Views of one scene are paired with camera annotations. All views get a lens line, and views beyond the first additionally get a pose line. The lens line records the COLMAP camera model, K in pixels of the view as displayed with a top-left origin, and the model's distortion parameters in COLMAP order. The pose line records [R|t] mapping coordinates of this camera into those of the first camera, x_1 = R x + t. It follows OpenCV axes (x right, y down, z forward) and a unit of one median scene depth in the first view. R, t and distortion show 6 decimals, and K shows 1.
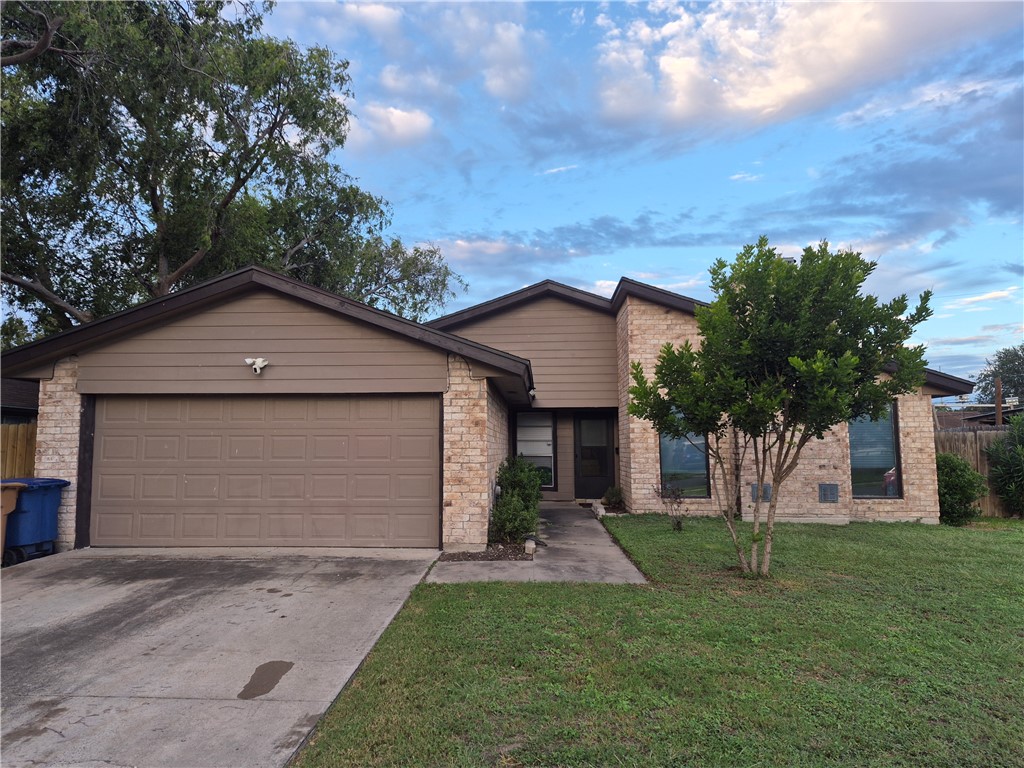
lens RADIAL K [[704.2, 0, 476.8], [0, 704.2, 389.9], [0, 0, 1]] dist [0.042854, -0.038321]
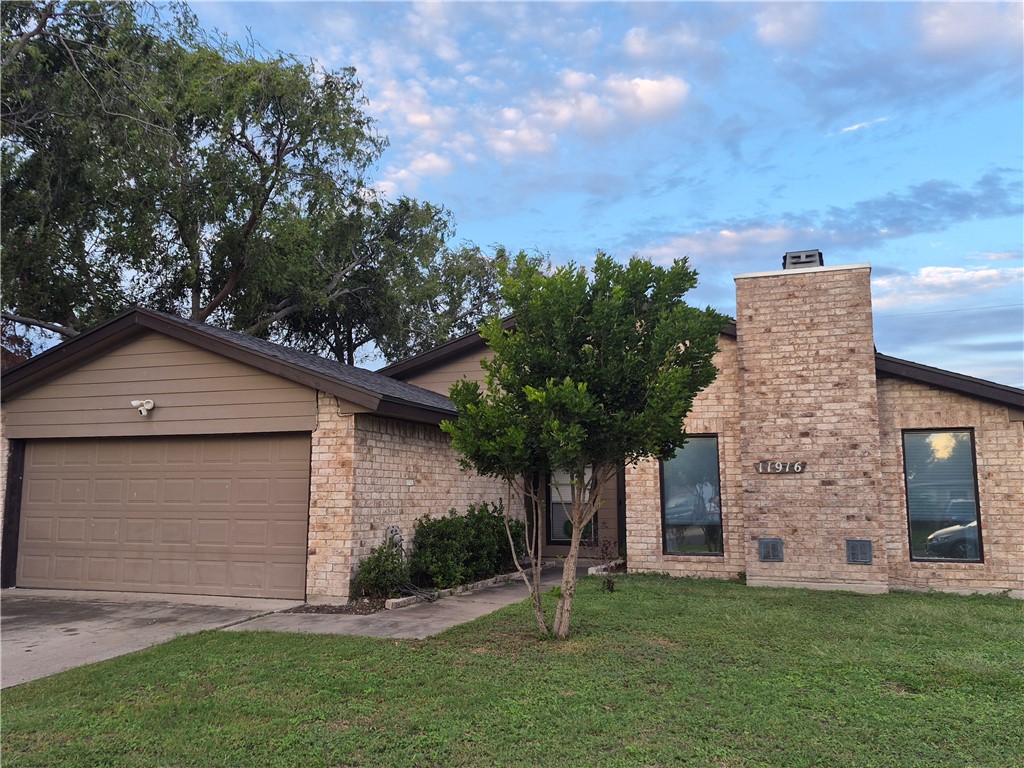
lens RADIAL K [[873.9, 0, 505.5], [0, 873.9, 383.2], [0, 0, 1]] dist [0.047032, -0.042501]
pose [[0.957548, -0.033273, -0.286349, 0.410047], [0.020362, 0.998642, -0.047949, 0.000974], [0.287555, 0.040083, 0.956925, -0.026522]]
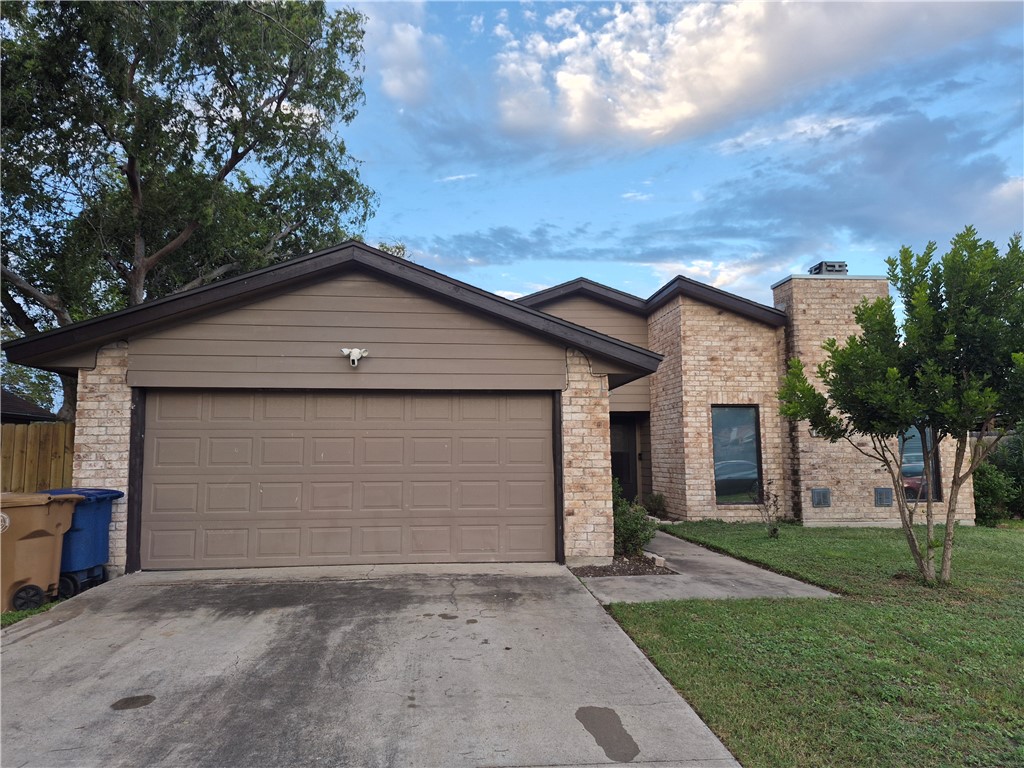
lens RADIAL K [[706.4, 0, 479.6], [0, 706.4, 402.6], [0, 0, 1]] dist [0.079882, -0.091582]
pose [[0.987910, 0.009509, 0.154740, -0.227314], [-0.010441, 0.999932, 0.005216, 0.012360], [-0.154679, -0.006769, 0.987942, 0.088845]]
